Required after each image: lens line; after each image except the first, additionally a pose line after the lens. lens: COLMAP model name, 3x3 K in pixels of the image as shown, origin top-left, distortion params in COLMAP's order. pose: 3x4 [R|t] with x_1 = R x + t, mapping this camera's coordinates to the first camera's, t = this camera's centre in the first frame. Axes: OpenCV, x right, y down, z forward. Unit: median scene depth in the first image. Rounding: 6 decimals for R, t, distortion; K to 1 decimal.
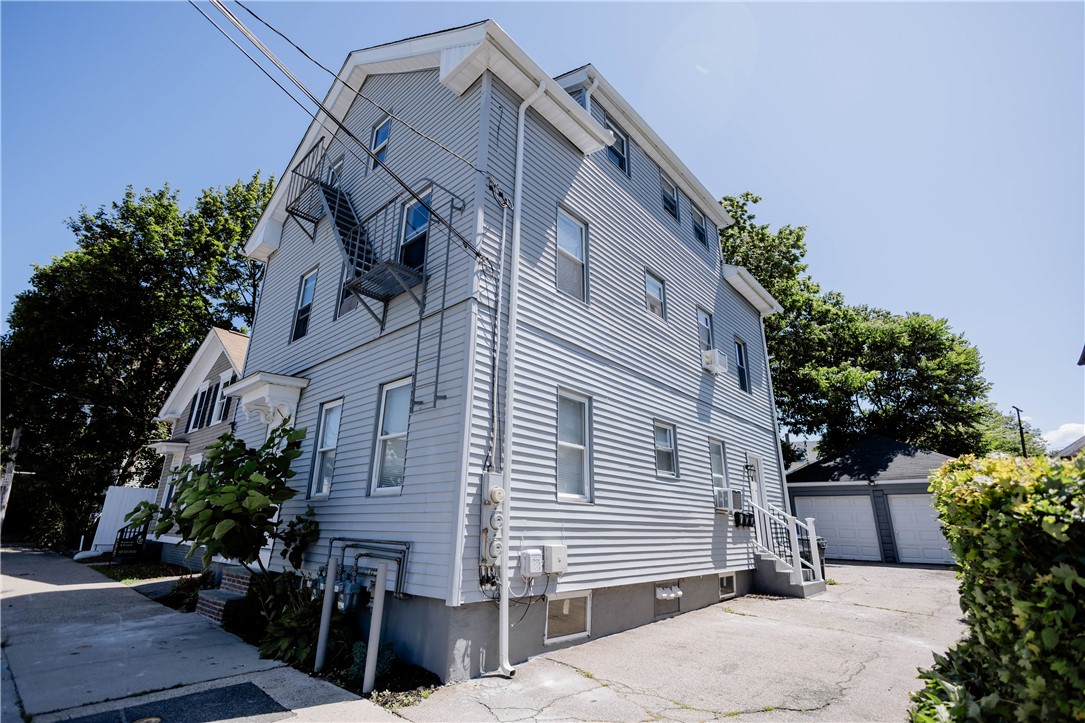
lens RADIAL K [[498.4, 0, 539.0], [0, 498.4, 361.9], [0, 0, 1]] dist [-0.005450, -0.001413]
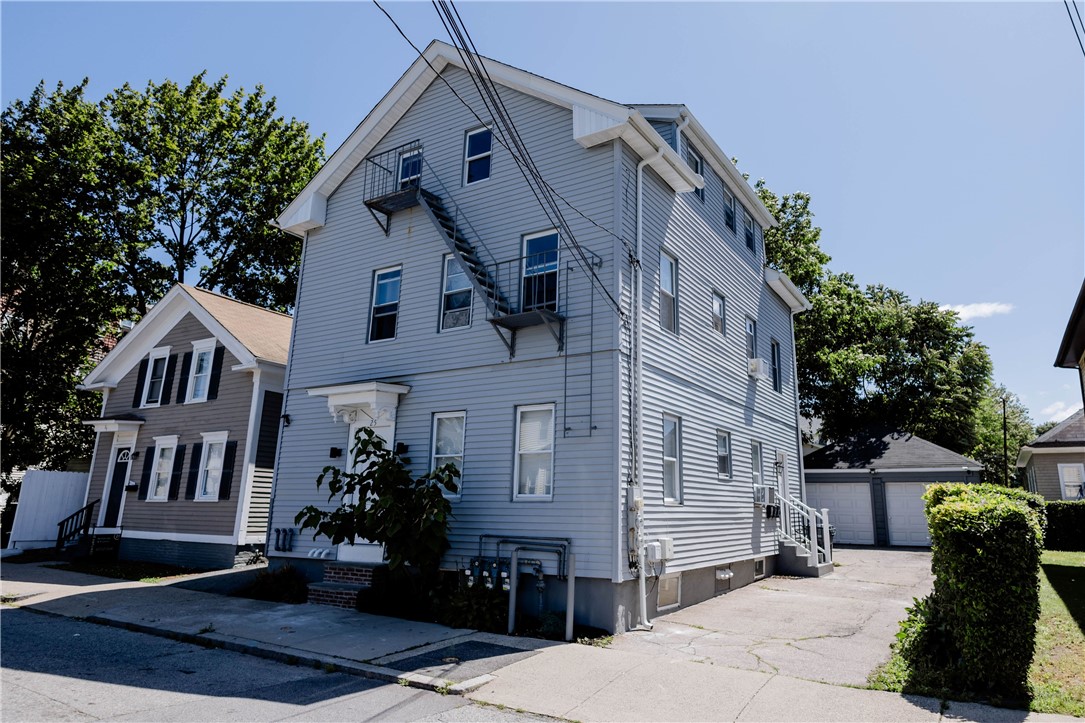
lens RADIAL K [[682.0, 0, 591.6], [0, 682.0, 340.9], [0, 0, 1]] dist [-0.010560, 0.000425]
pose [[0.978606, 0.043332, 0.201130, -0.457706], [-0.059968, 0.995197, 0.077369, -0.233219], [-0.196812, -0.087775, 0.976504, -0.561630]]
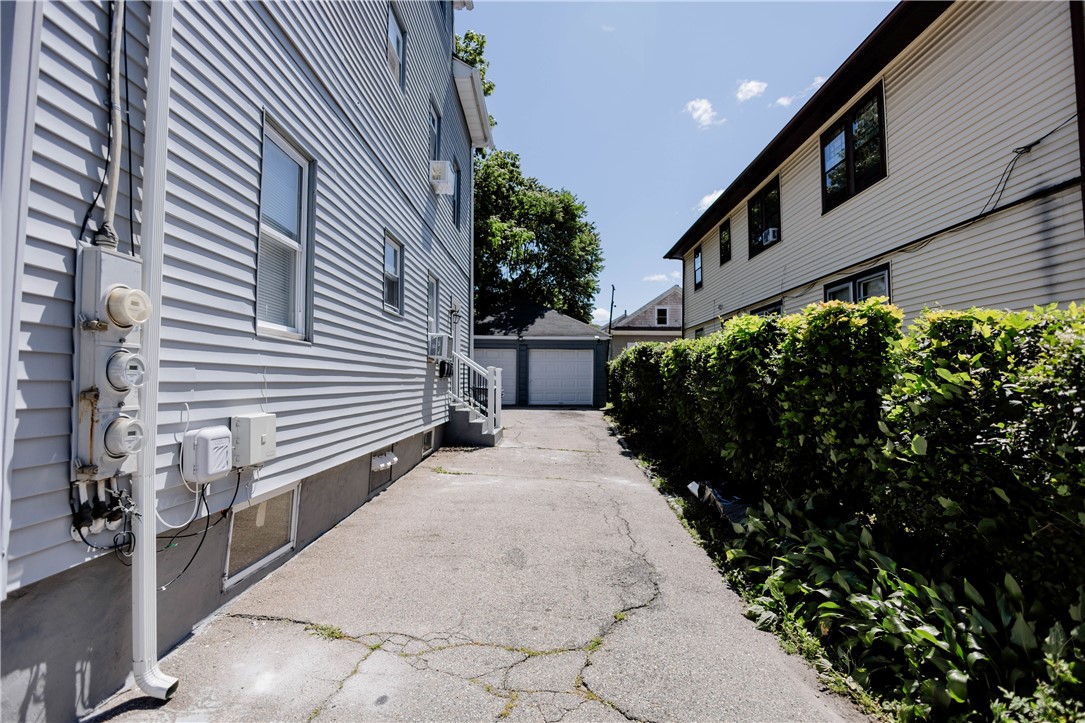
lens RADIAL K [[498.4, 0, 527.9], [0, 498.4, 356.4], [0, 0, 1]] dist [-0.005450, -0.001413]
pose [[0.762481, 0.018945, 0.646733, -0.072971], [-0.197003, 0.958908, 0.204171, 0.124554], [-0.616290, -0.283084, 0.734881, 0.388835]]
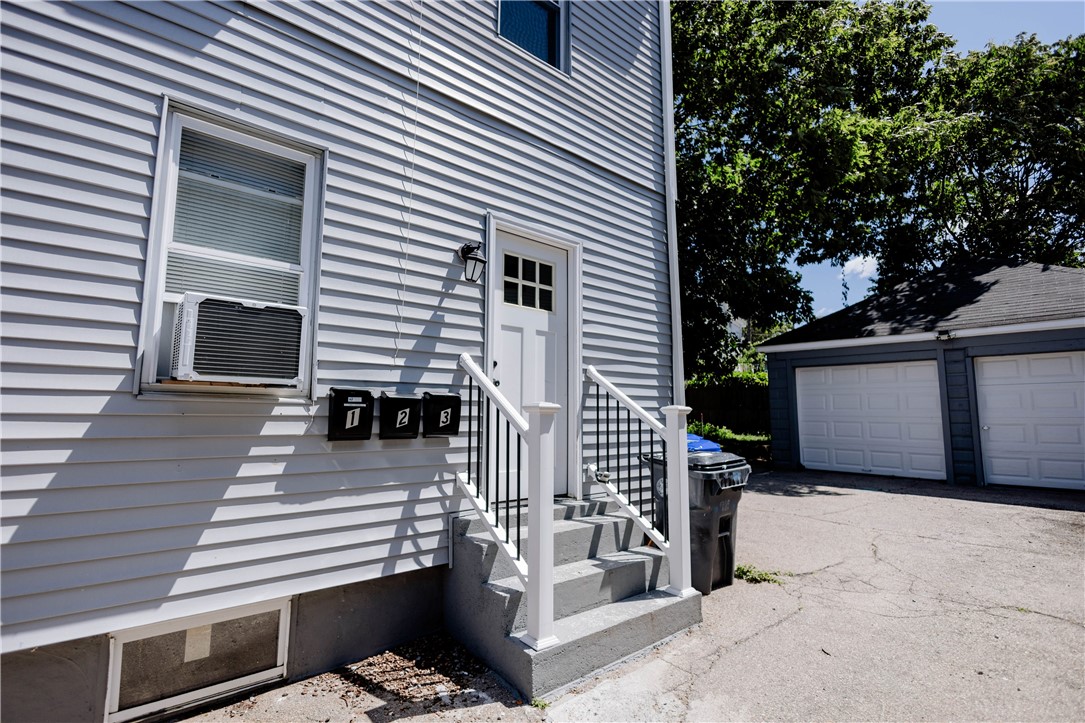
lens RADIAL K [[498.4, 0, 549.2], [0, 498.4, 362.2], [0, 0, 1]] dist [-0.005450, -0.001413]
pose [[0.990860, -0.023243, -0.132874, 0.791125], [0.051255, 0.976038, 0.211475, 0.332949], [0.124775, -0.216353, 0.968309, 1.064176]]
